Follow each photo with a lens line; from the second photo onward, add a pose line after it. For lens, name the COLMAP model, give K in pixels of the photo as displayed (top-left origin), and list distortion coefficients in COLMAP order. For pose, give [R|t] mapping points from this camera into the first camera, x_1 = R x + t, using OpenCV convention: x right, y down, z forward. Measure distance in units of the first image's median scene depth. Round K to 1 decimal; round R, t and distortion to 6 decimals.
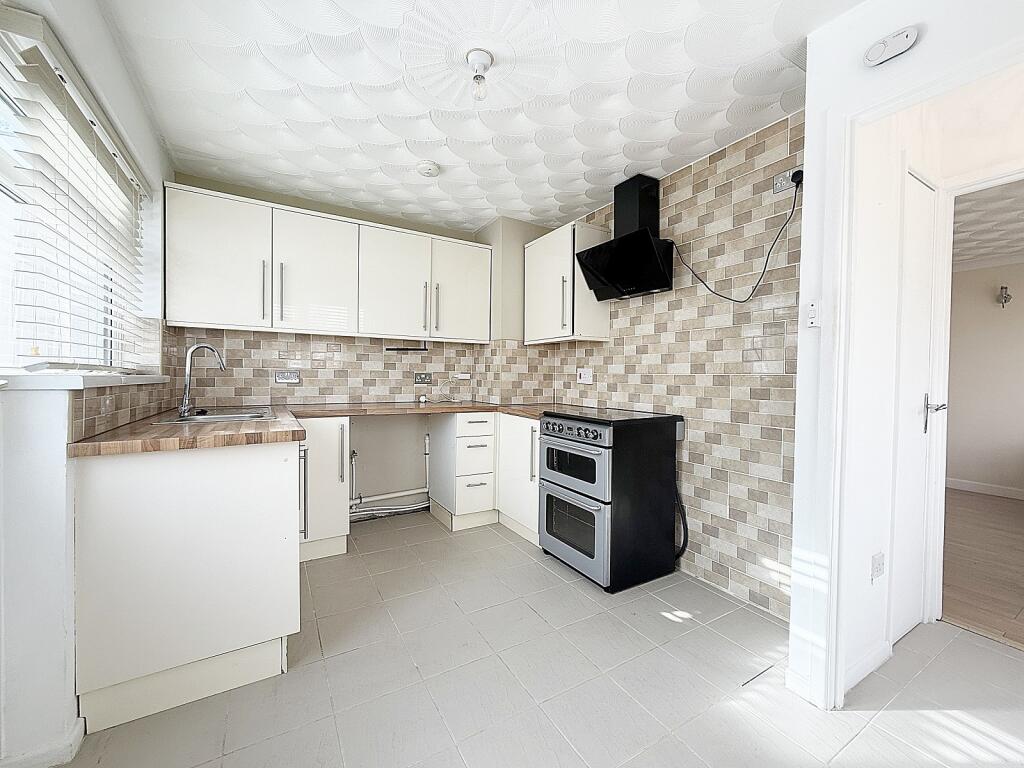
lens RADIAL K [[419.1, 0, 512.0], [0, 419.1, 384.0], [0, 0, 1]] dist [-0.000139, -0.000163]
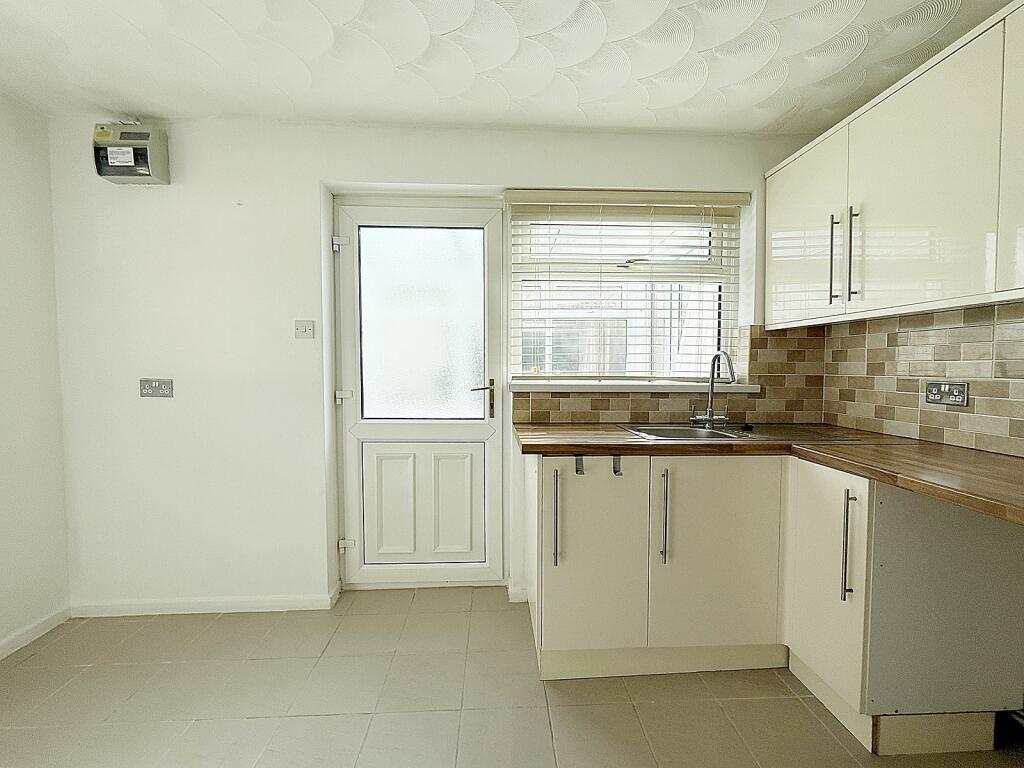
lens RADIAL K [[419.1, 0, 512.0], [0, 419.1, 384.0], [0, 0, 1]] dist [-0.000139, -0.000163]
pose [[-0.476131, 0.024550, -0.879032, 0.213228], [-0.017781, 0.999137, 0.037536, -0.040237], [0.879195, 0.033502, -0.475283, 0.793825]]
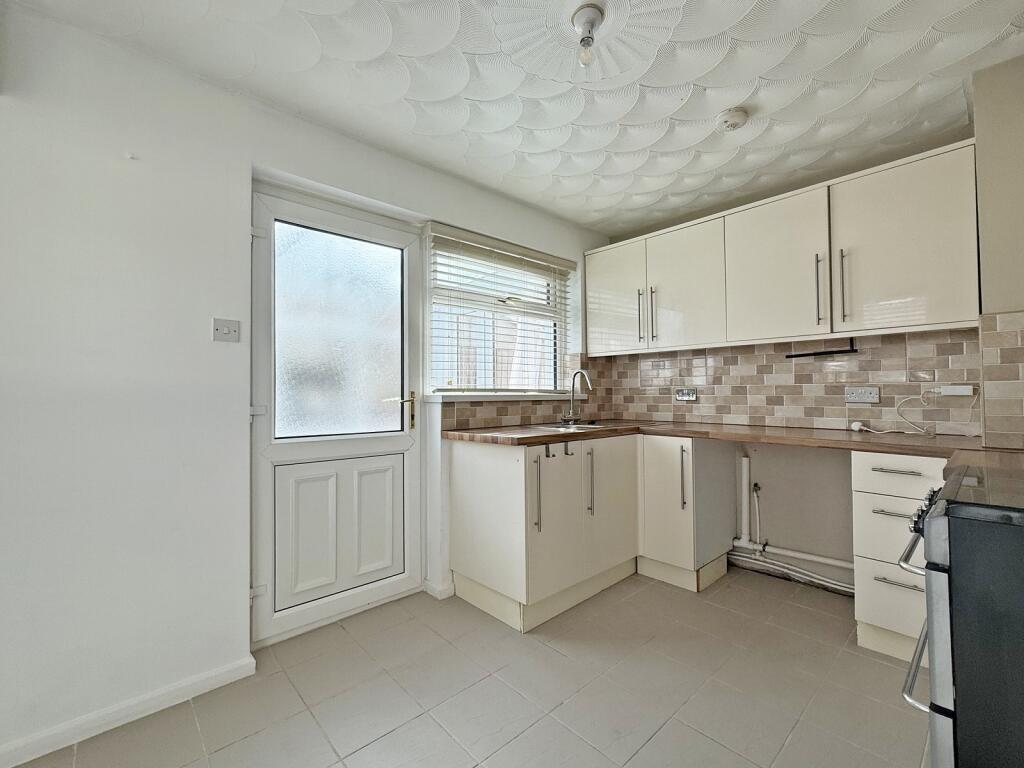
lens RADIAL K [[442.8, 0, 494.0], [0, 442.8, 382.4], [0, 0, 1]] dist [-0.000267, -0.000116]
pose [[0.176202, -0.032852, -0.983806, 0.437736], [-0.005903, 0.999390, -0.034429, -0.006919], [0.984336, 0.011874, 0.175901, 0.377646]]
